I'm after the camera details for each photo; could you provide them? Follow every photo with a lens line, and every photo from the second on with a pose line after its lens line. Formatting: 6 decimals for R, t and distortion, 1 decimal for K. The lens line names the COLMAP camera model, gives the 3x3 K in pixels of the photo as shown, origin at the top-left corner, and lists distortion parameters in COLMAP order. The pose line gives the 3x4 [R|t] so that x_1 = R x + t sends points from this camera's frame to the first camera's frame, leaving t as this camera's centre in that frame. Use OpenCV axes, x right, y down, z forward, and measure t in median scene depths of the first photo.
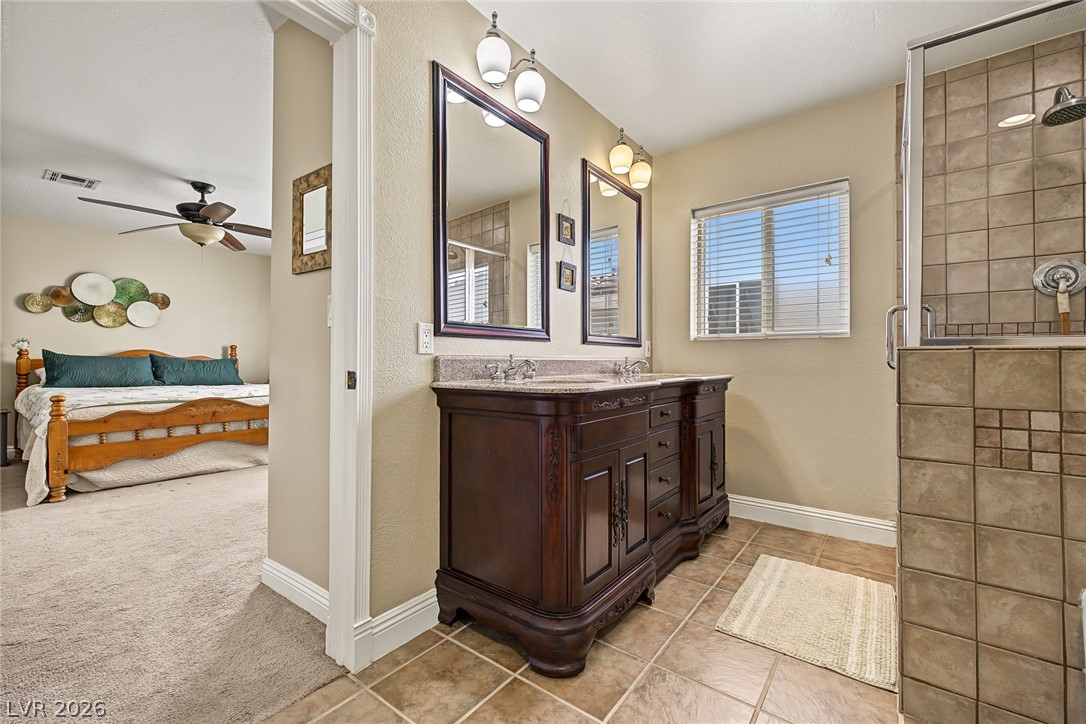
lens RADIAL K [[457.9, 0, 537.7], [0, 457.9, 354.3], [0, 0, 1]] dist [0.005501, -0.000336]
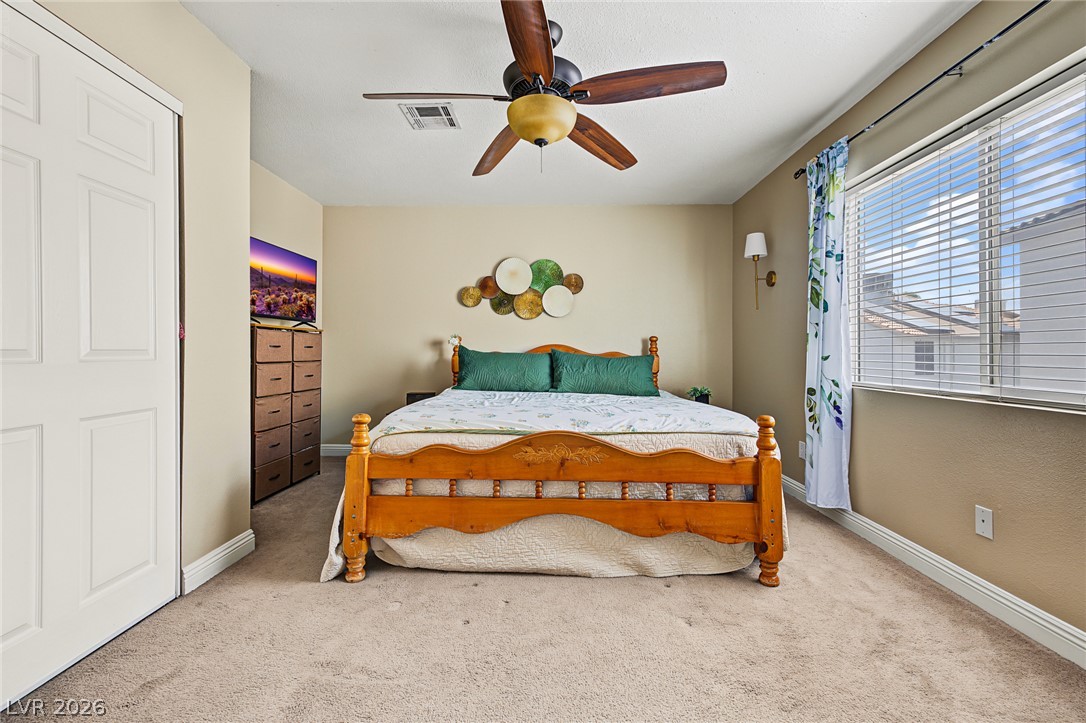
lens RADIAL K [[457.9, 0, 537.7], [0, 457.9, 353.8], [0, 0, 1]] dist [0.005501, -0.000336]
pose [[0.589323, -0.001803, -0.807896, -0.286911], [0.010533, 0.999930, 0.005451, 0.002258], [0.807829, -0.011722, 0.589300, 0.640531]]
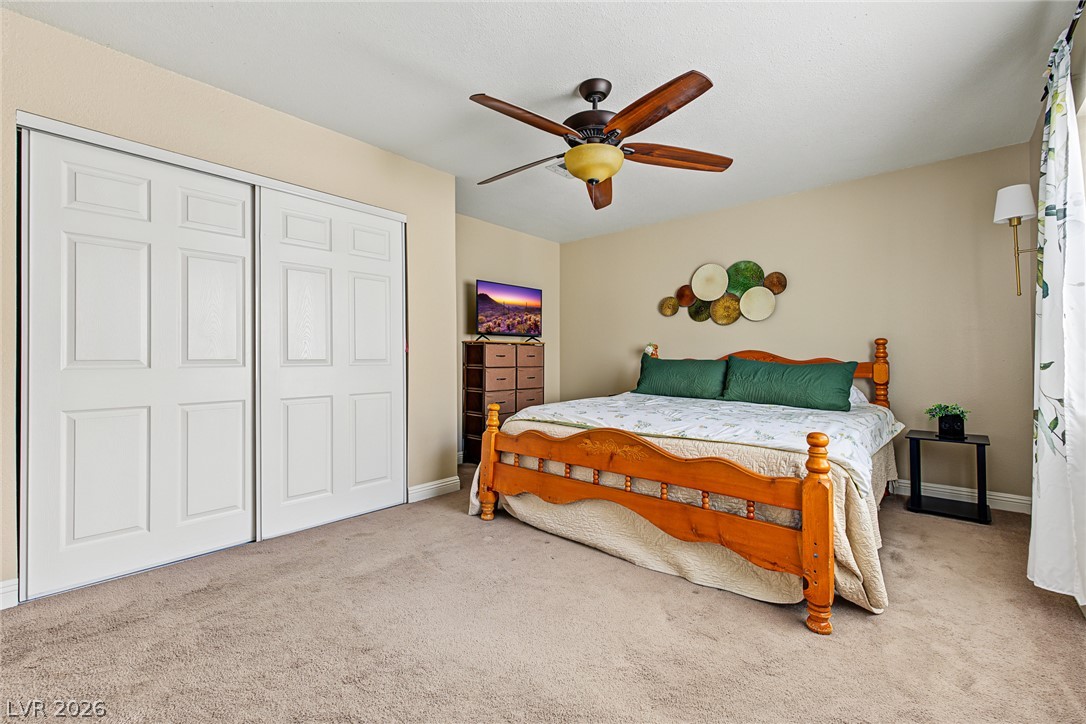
lens RADIAL K [[454.2, 0, 542.9], [0, 454.2, 358.3], [0, 0, 1]] dist [0.008180, -0.000134]
pose [[-0.062056, -0.007237, -0.998046, -0.106143], [0.014949, 0.999855, -0.008180, 0.005116], [0.997961, -0.015428, -0.061939, 0.903934]]
